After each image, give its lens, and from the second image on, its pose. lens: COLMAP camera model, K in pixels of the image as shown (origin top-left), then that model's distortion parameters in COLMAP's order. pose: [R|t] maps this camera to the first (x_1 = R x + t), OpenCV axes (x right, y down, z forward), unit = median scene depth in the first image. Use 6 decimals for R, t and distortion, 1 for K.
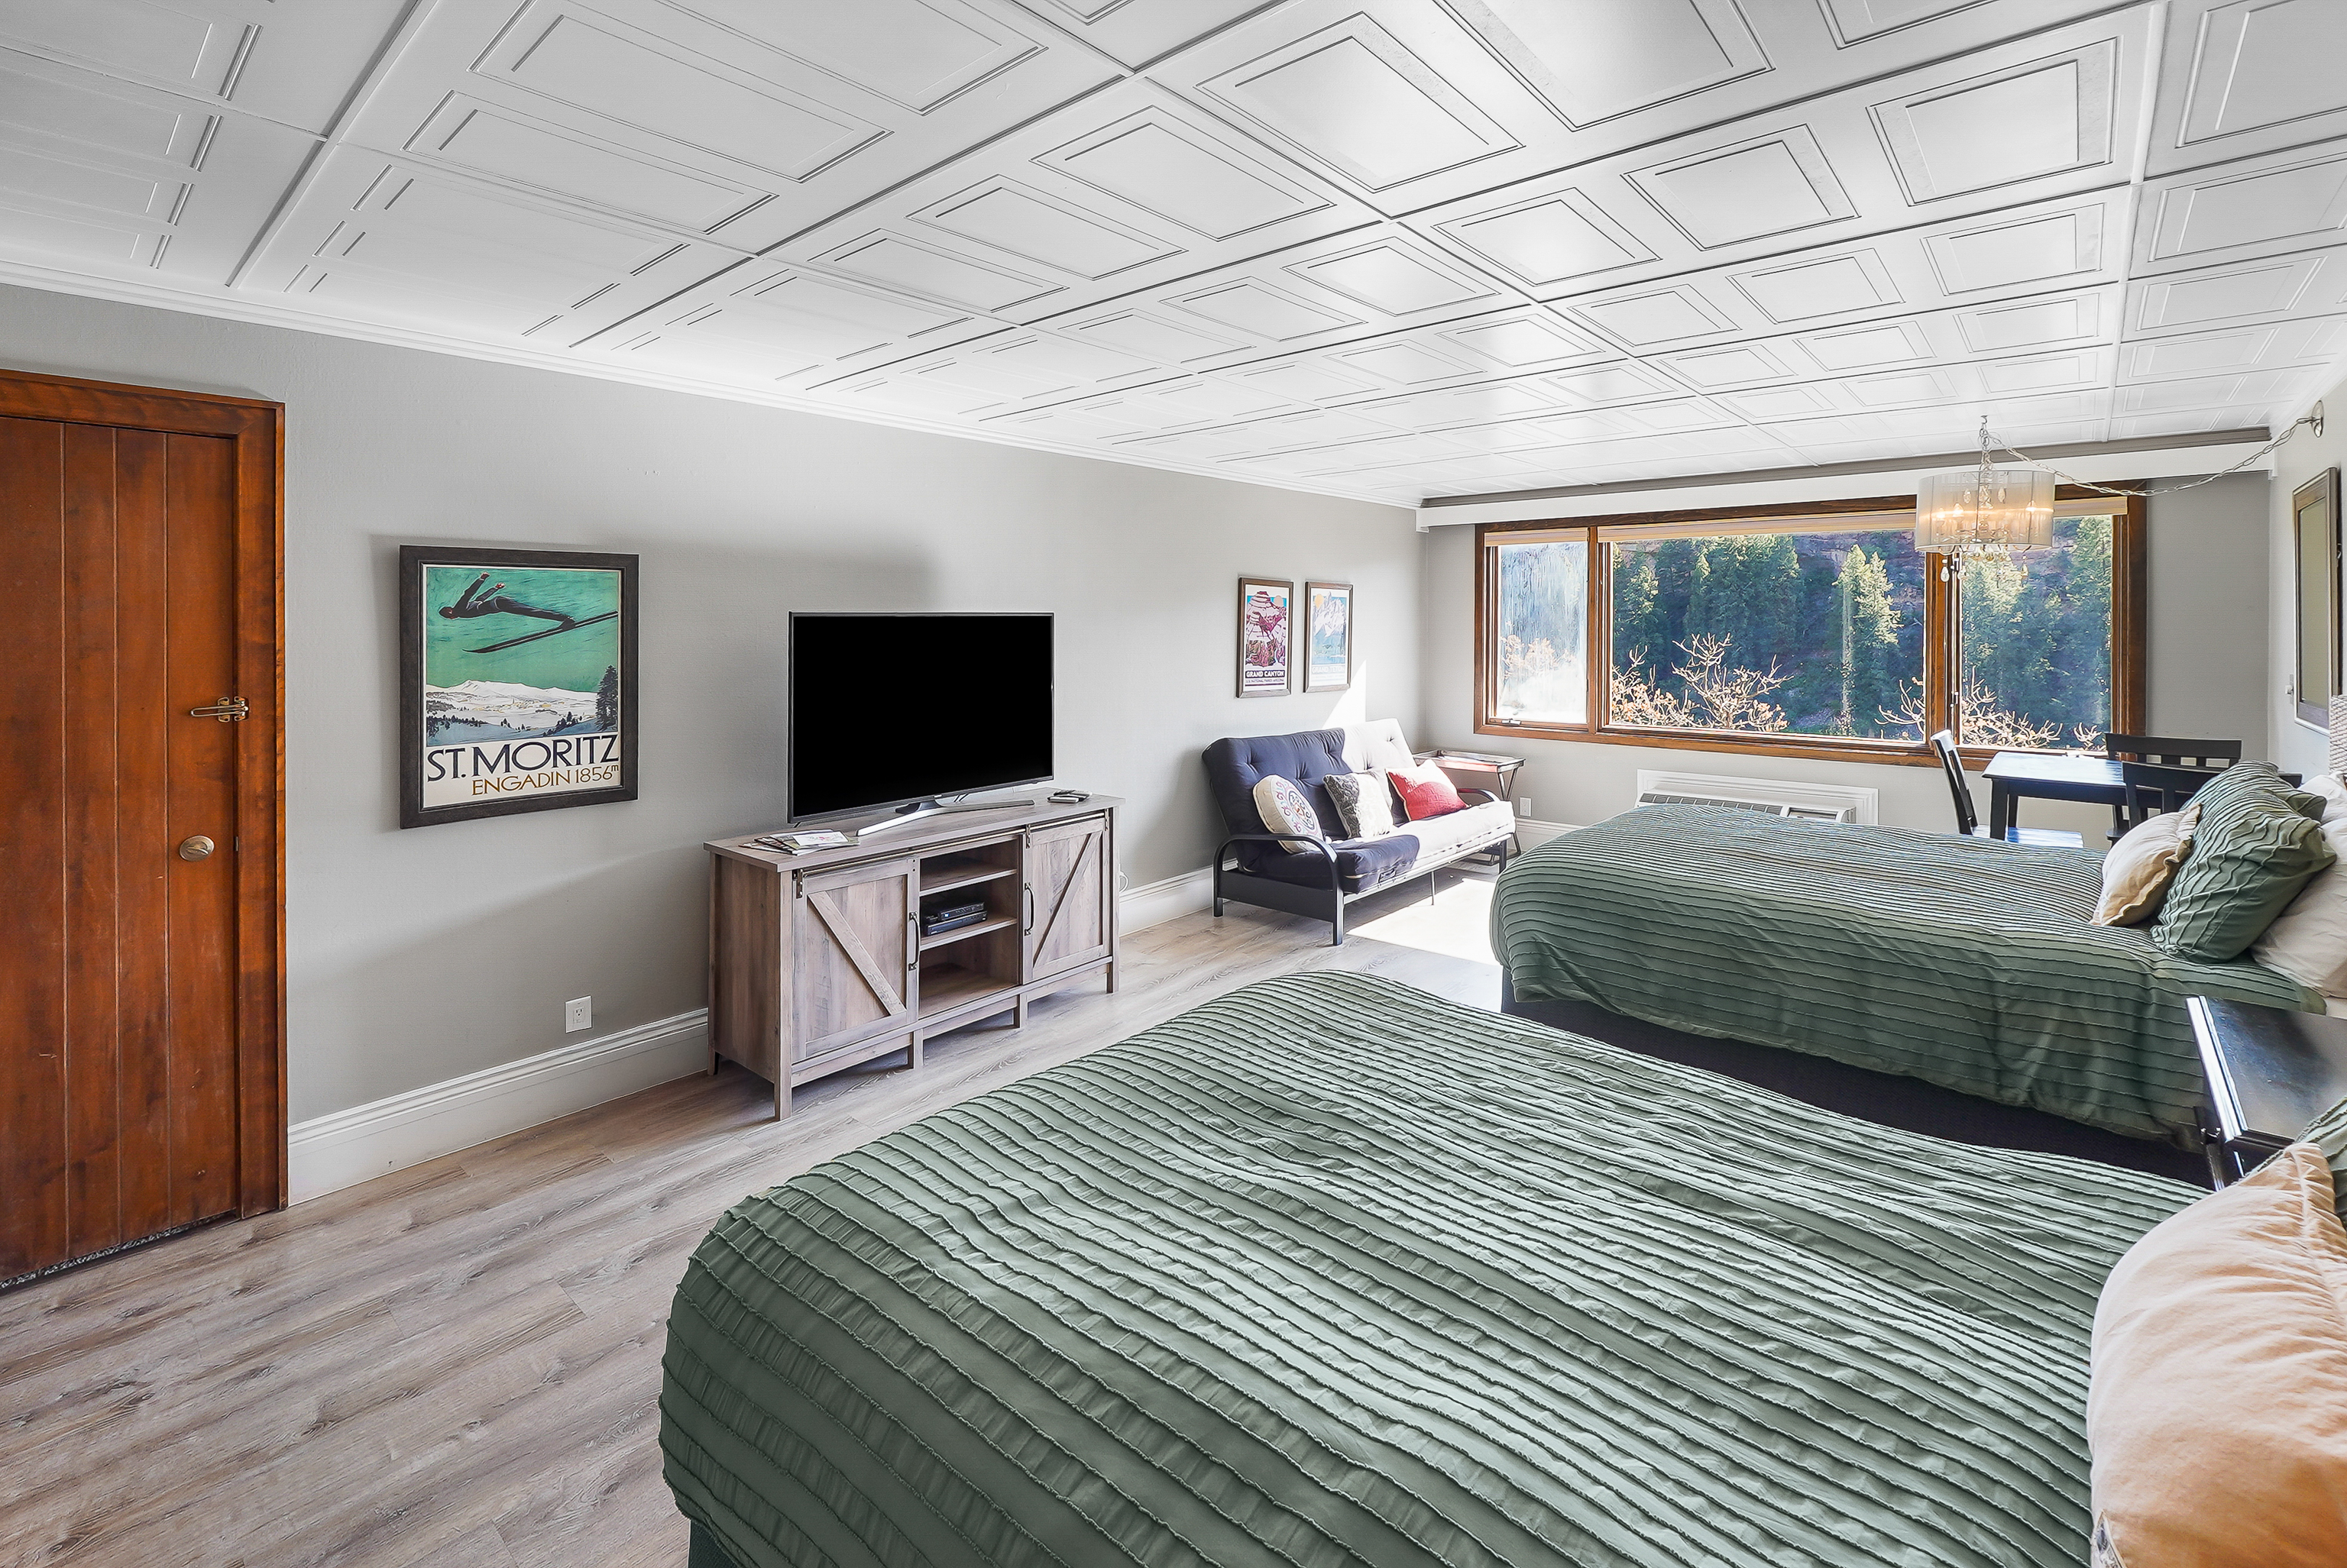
lens RADIAL K [[1054.6, 0, 1161.7], [0, 1054.6, 626.1], [0, 0, 1]] dist [-0.012396, 0.000002]
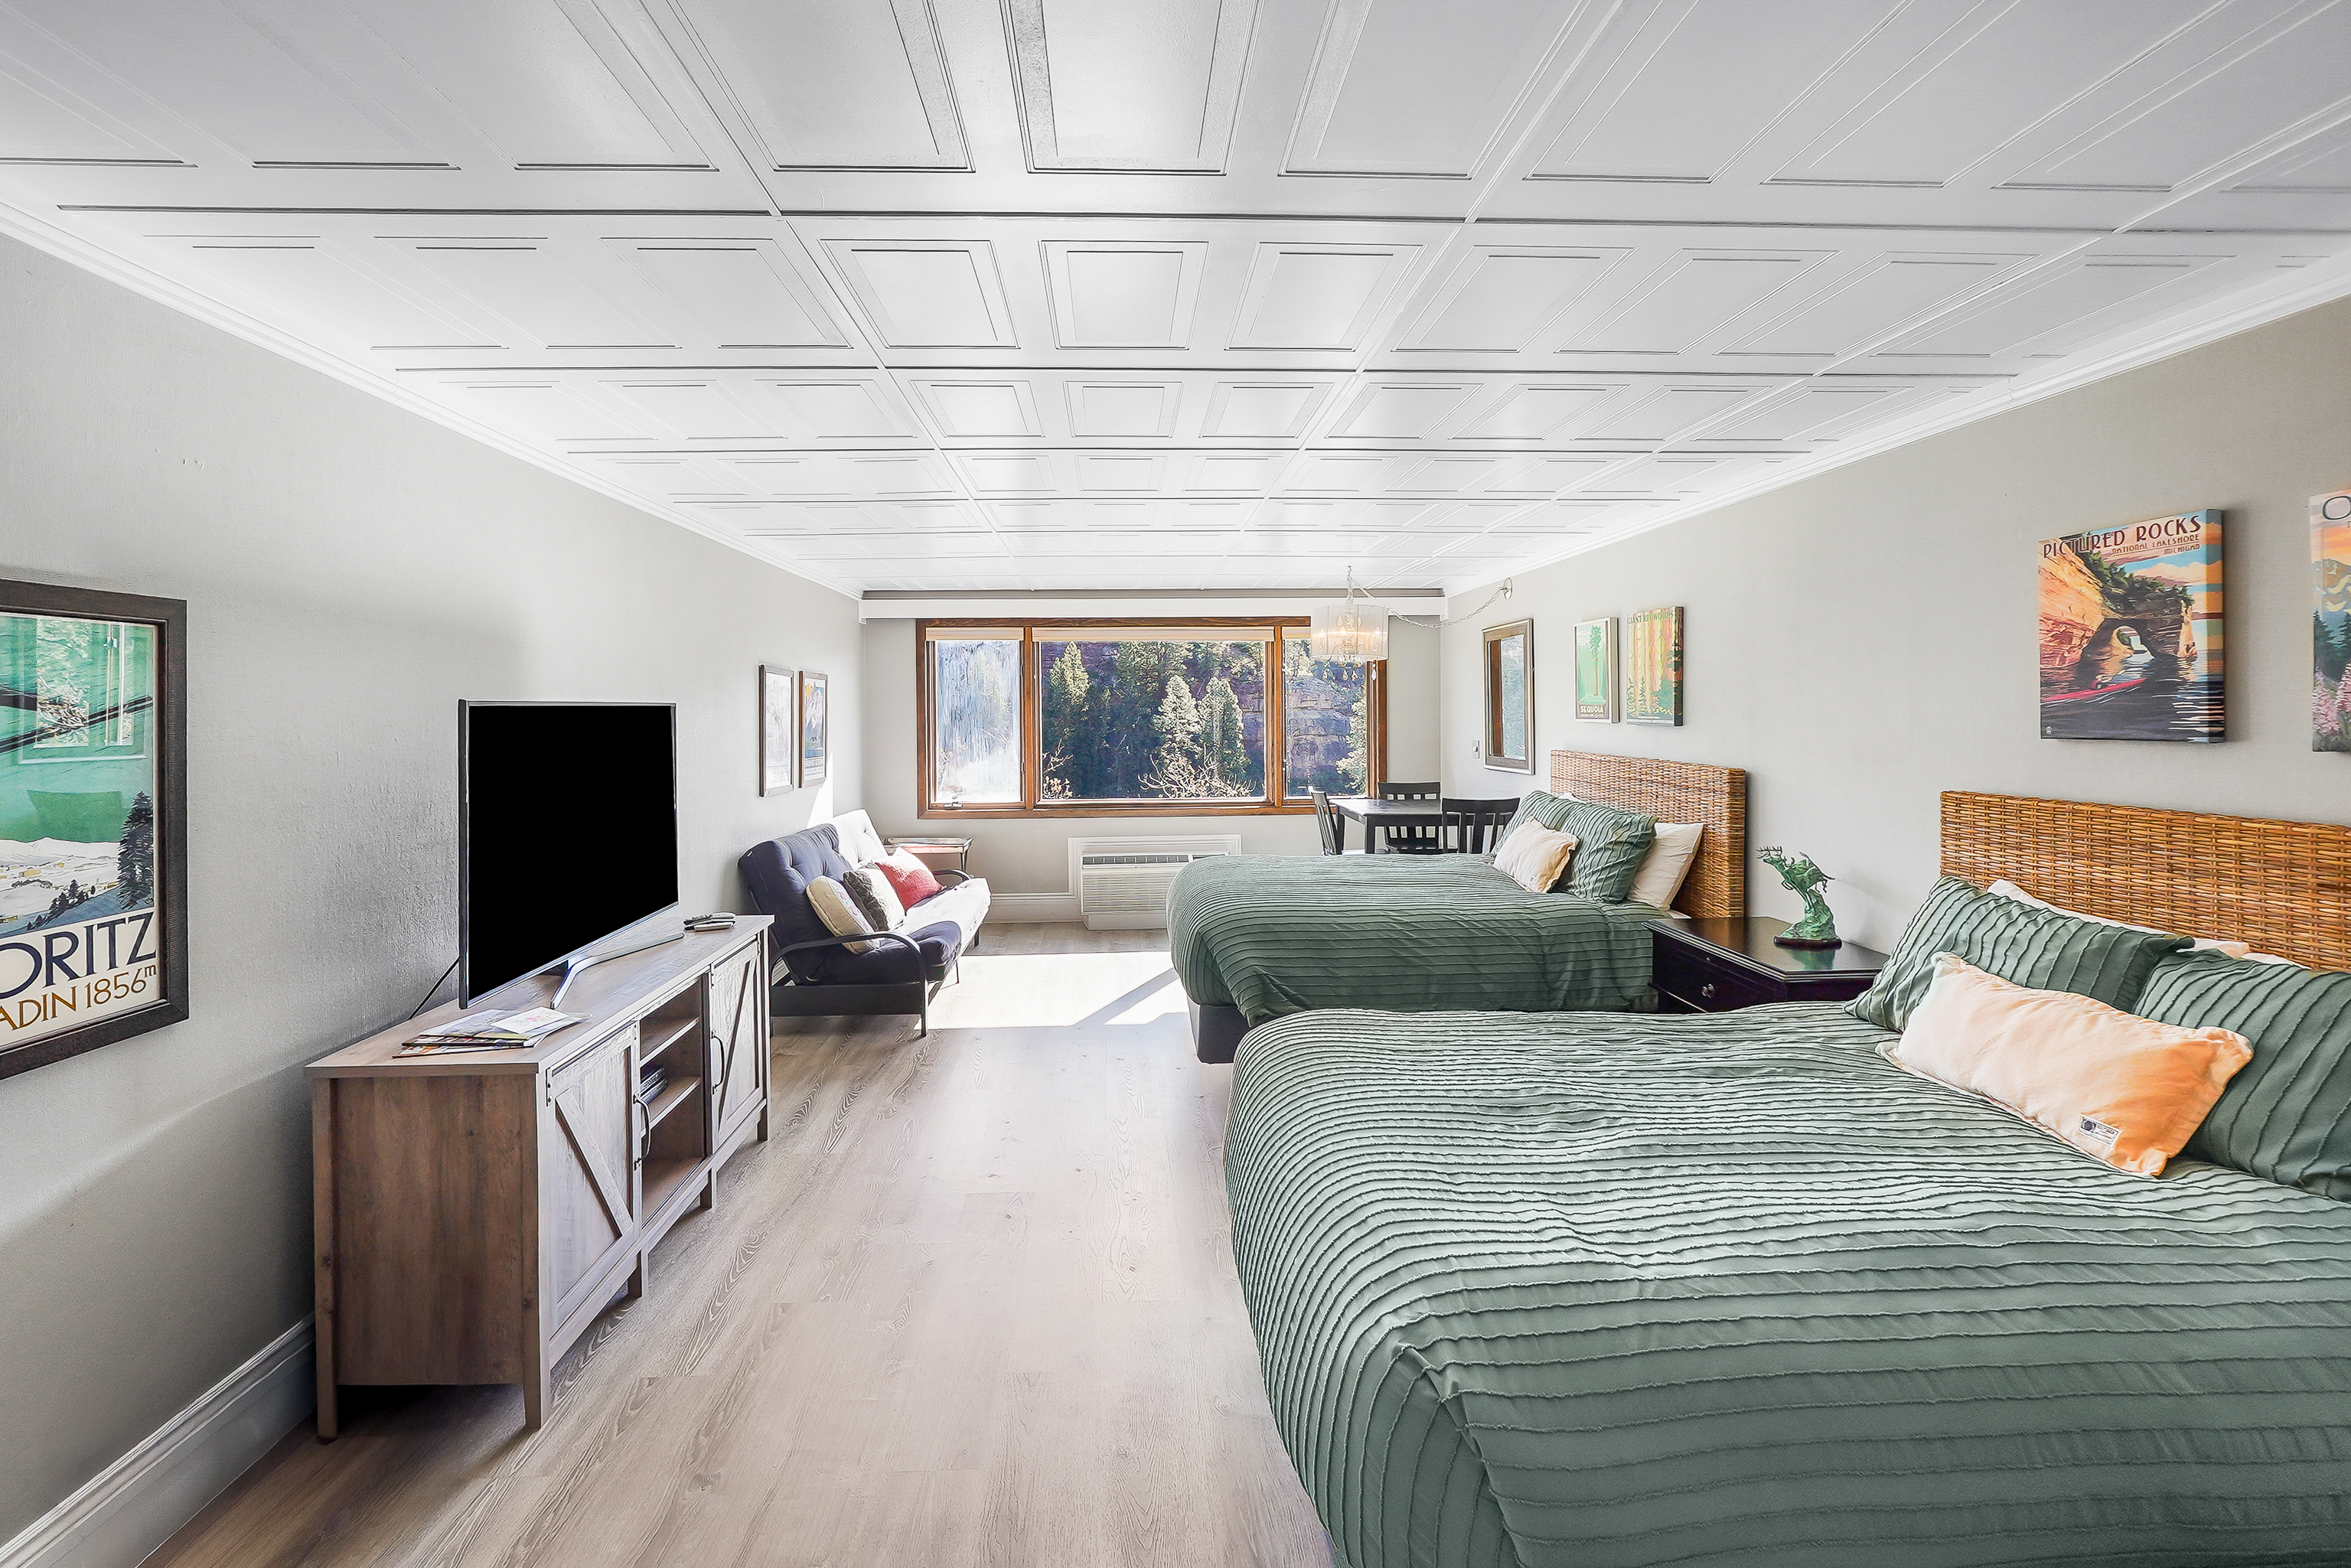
lens RADIAL K [[1027.5, 0, 1163.9], [0, 1027.5, 711.7], [0, 0, 1]] dist [-0.018775, 0.006936]
pose [[0.715472, -0.005524, 0.698619, -0.509923], [0.009952, 0.999948, -0.002286, 0.000724], [-0.698570, 0.008588, 0.715490, 0.216735]]
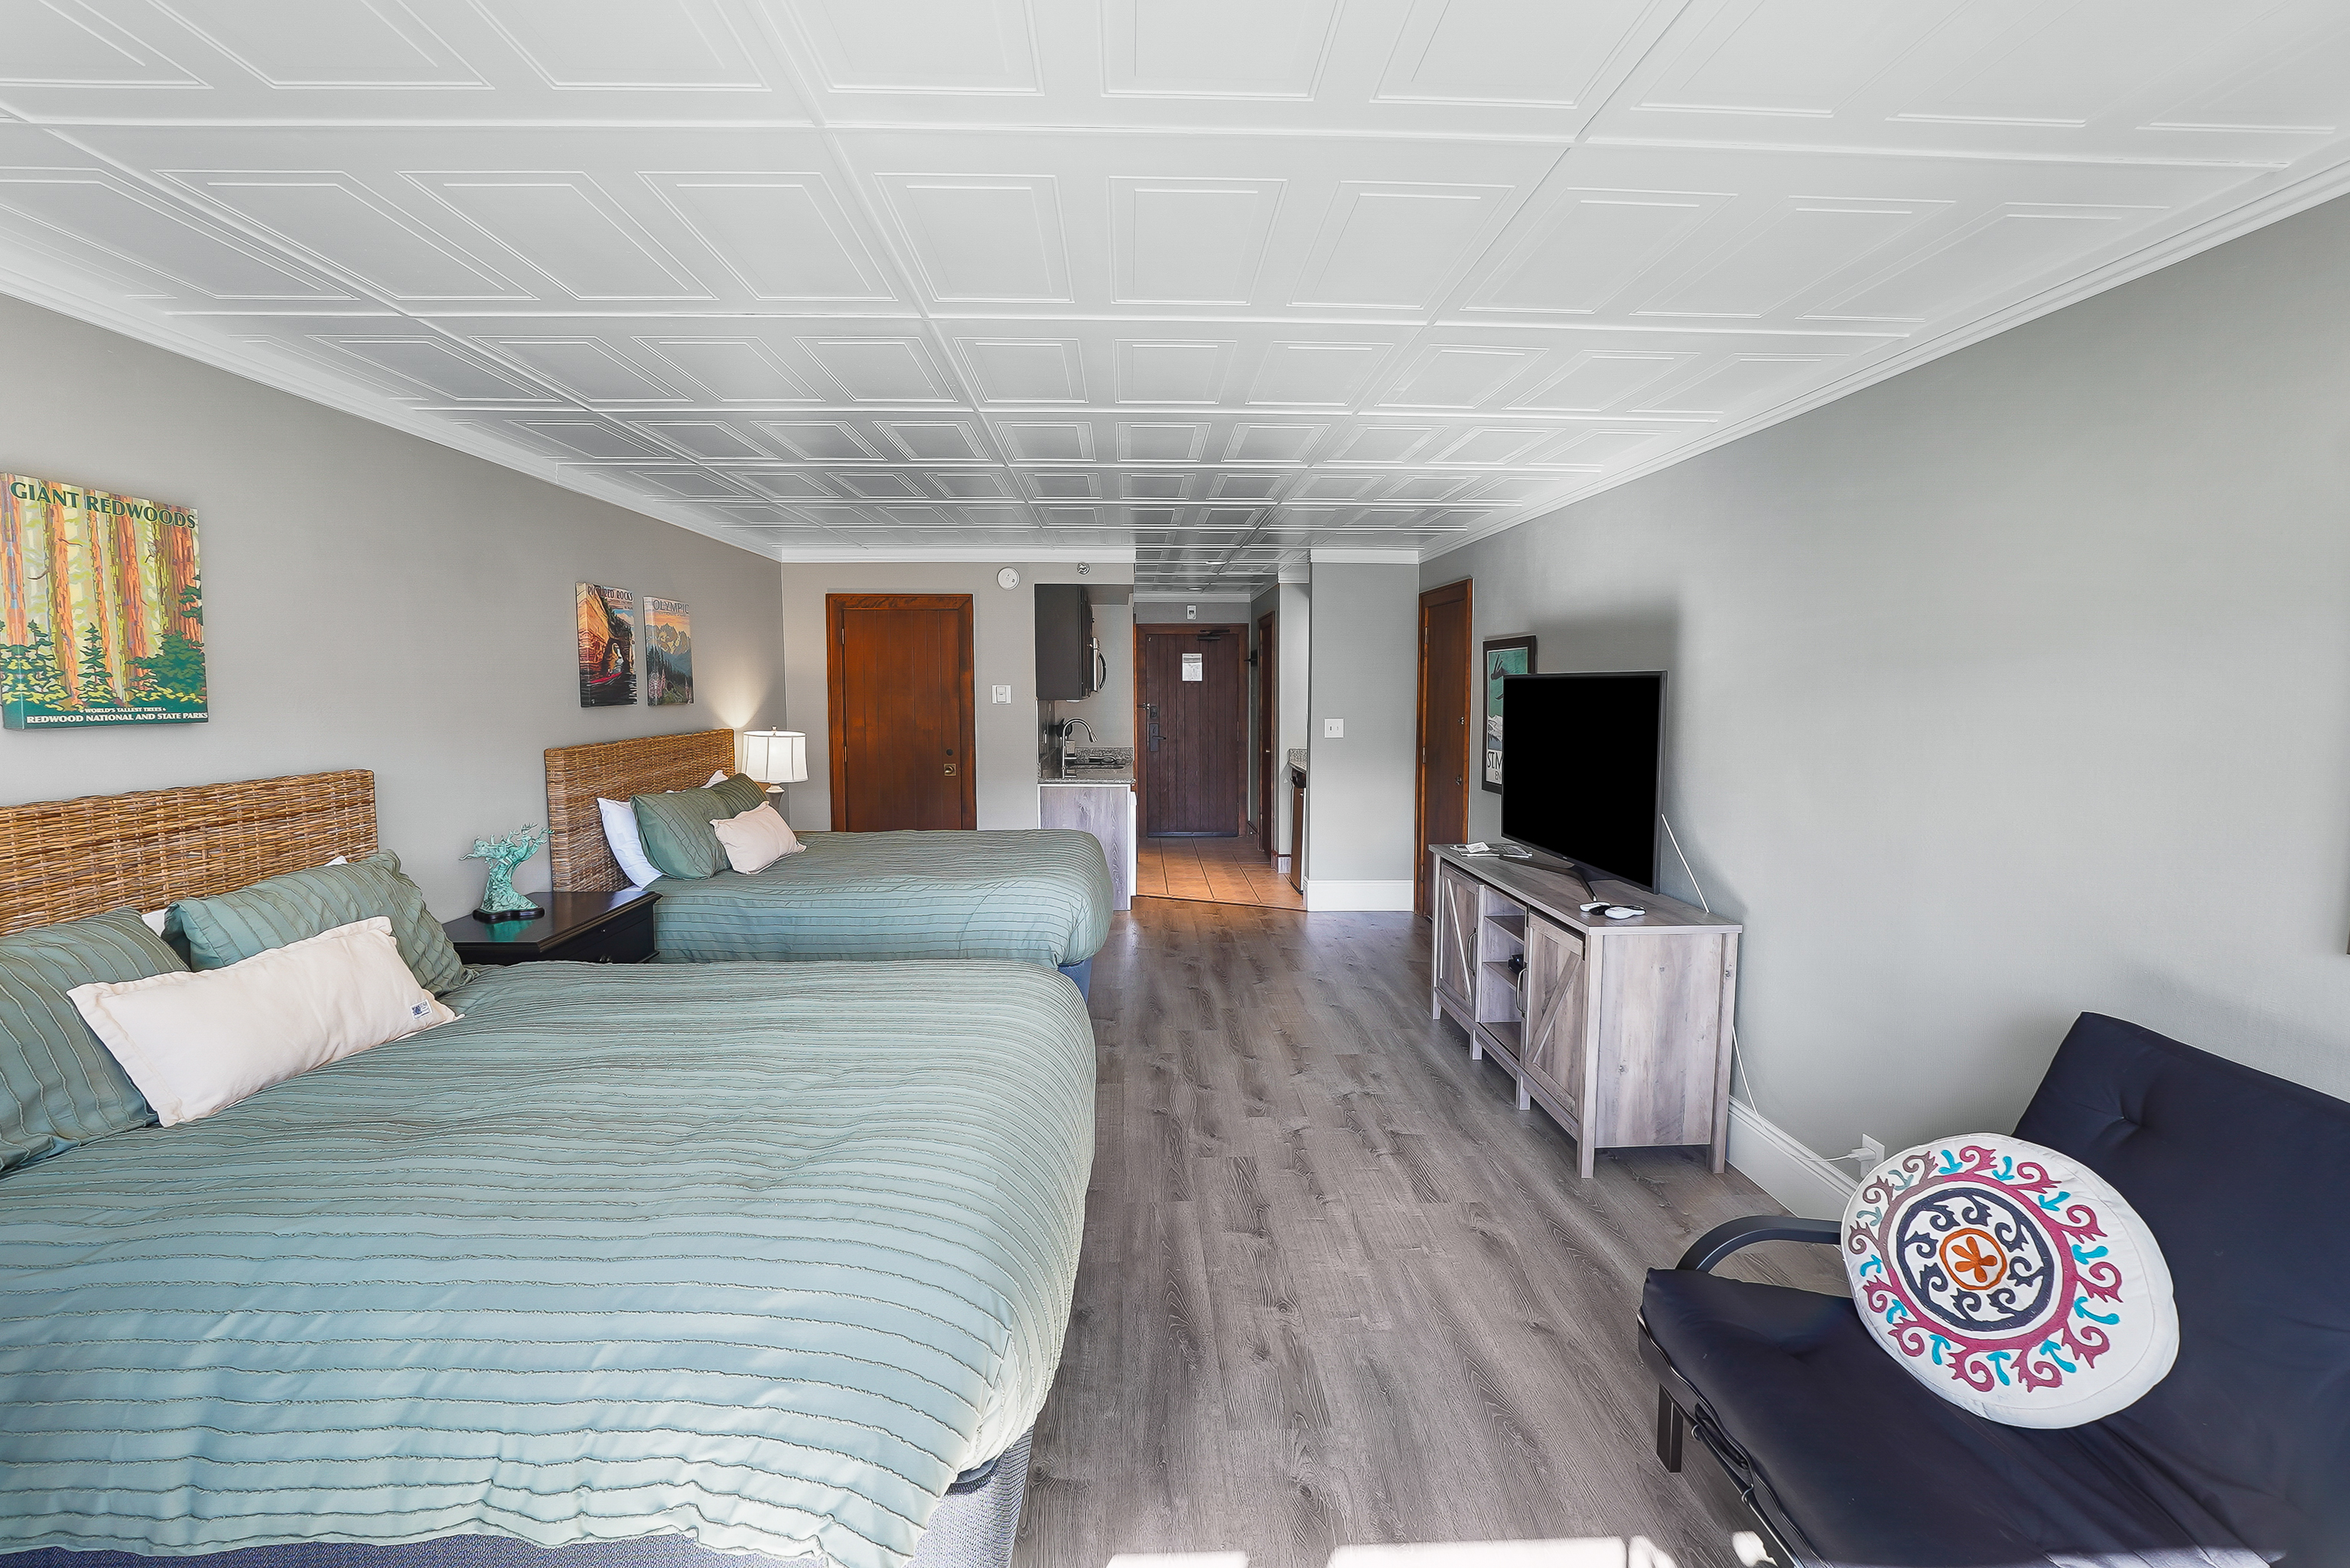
lens RADIAL K [[999.4, 0, 1167.6], [0, 999.4, 763.7], [0, 0, 1]] dist [-0.029047, 0.009030]
pose [[-0.721386, 0.056859, -0.690195, 0.842255], [-0.002020, 0.996447, 0.084199, -0.008717], [0.692531, 0.062134, -0.718708, 1.672146]]
